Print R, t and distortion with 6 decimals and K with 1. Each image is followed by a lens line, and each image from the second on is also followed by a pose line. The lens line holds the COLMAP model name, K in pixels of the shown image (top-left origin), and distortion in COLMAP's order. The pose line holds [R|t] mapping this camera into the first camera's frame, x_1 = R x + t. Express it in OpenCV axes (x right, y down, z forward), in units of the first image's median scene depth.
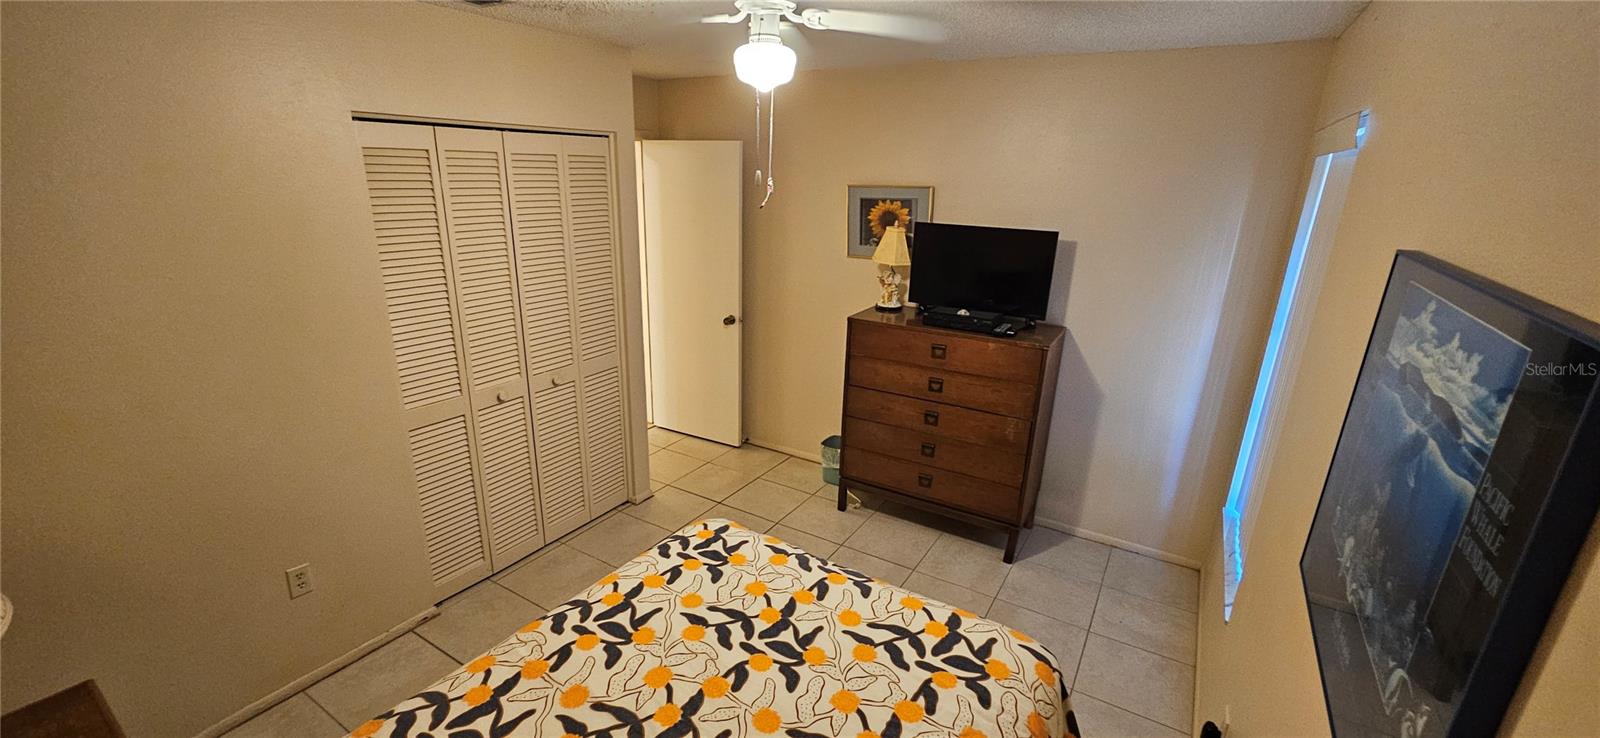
lens RADIAL K [[641.8, 0, 769.9], [0, 641.8, 367.5], [0, 0, 1]] dist [-0.003391, -0.000019]
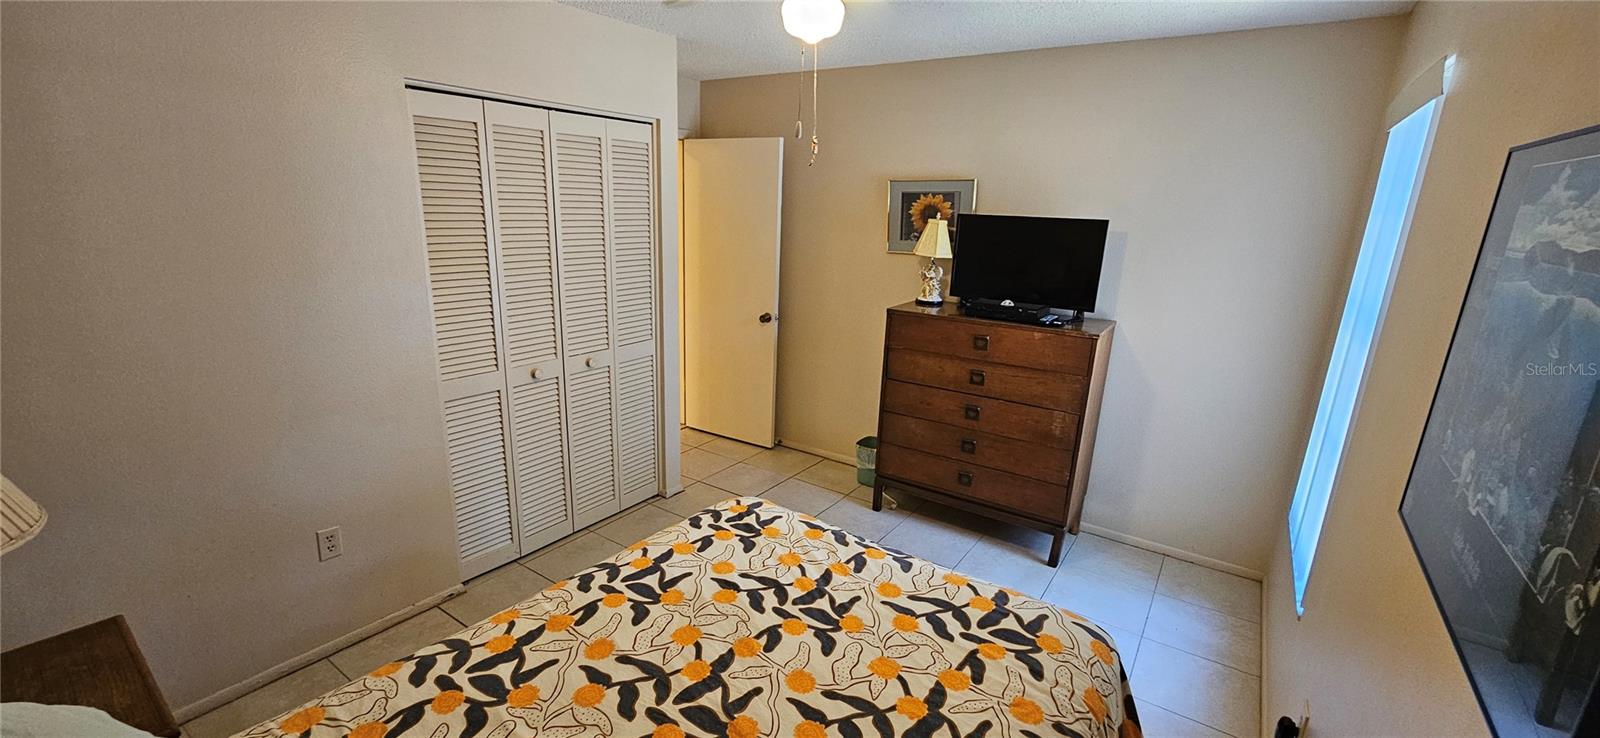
lens RADIAL K [[641.8, 0, 771.6], [0, 641.8, 371.2], [0, 0, 1]] dist [-0.003391, -0.000019]
pose [[0.998617, 0.024138, -0.046697, -0.010029], [-0.026240, 0.998645, -0.044947, 0.096324], [0.045549, 0.046110, 0.997897, 0.027876]]
